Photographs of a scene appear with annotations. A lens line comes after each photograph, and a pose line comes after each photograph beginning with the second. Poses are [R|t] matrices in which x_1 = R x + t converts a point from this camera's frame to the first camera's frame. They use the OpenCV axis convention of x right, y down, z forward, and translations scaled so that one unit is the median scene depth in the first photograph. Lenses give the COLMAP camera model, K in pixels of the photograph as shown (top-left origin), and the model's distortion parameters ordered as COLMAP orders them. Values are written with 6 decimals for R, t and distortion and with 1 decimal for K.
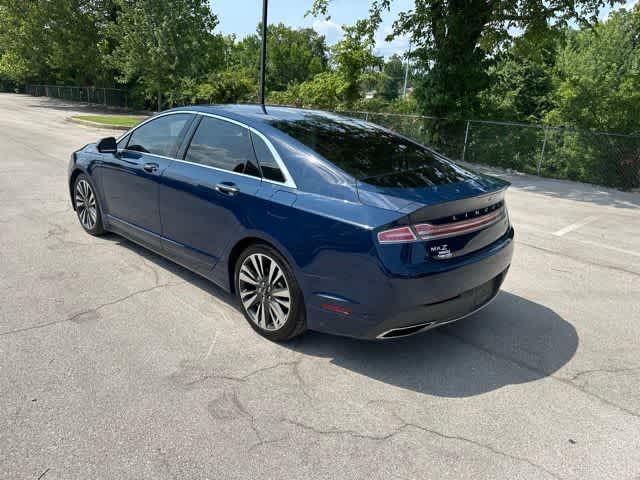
lens RADIAL K [[449.0, 0, 316.4], [0, 449.0, 239.0], [0, 0, 1]] dist [0.025571, -0.032478]
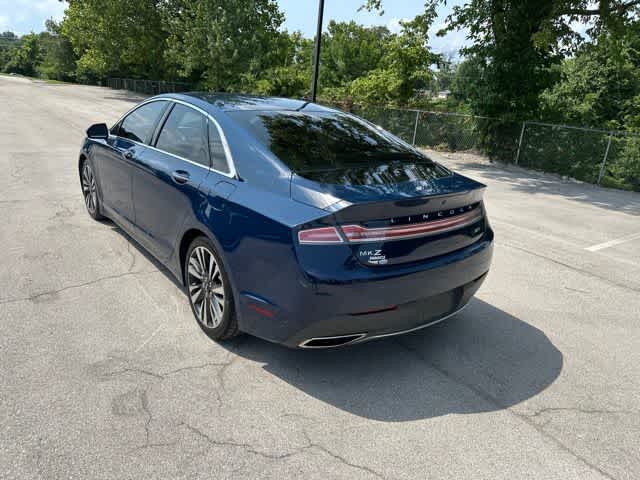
lens RADIAL K [[449.3, 0, 317.9], [0, 449.3, 239.3], [0, 0, 1]] dist [0.021087, -0.027174]
pose [[0.988762, 0.064531, -0.134855, 0.121039], [-0.064057, 0.997915, 0.007862, -0.003005], [0.135082, 0.000865, 0.990834, 0.041914]]
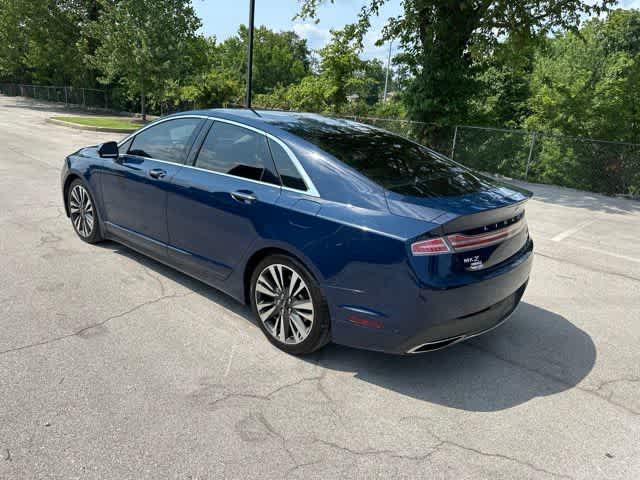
lens RADIAL K [[449.3, 0, 317.9], [0, 449.3, 239.3], [0, 0, 1]] dist [0.021087, -0.027174]
pose [[0.998898, -0.002222, 0.046880, -0.044246], [0.002480, 0.999982, -0.005441, -0.007834], [-0.046867, 0.005552, 0.998886, 0.016464]]
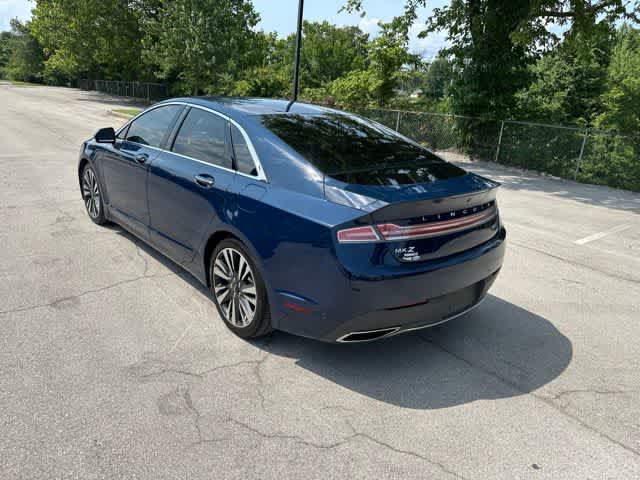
lens RADIAL K [[449.3, 0, 317.9], [0, 449.3, 239.3], [0, 0, 1]] dist [0.021087, -0.027174]
pose [[0.995802, 0.041533, -0.081566, 0.070125], [-0.041208, 0.999135, 0.005656, 0.000087], [0.081730, -0.002271, 0.996652, 0.019459]]
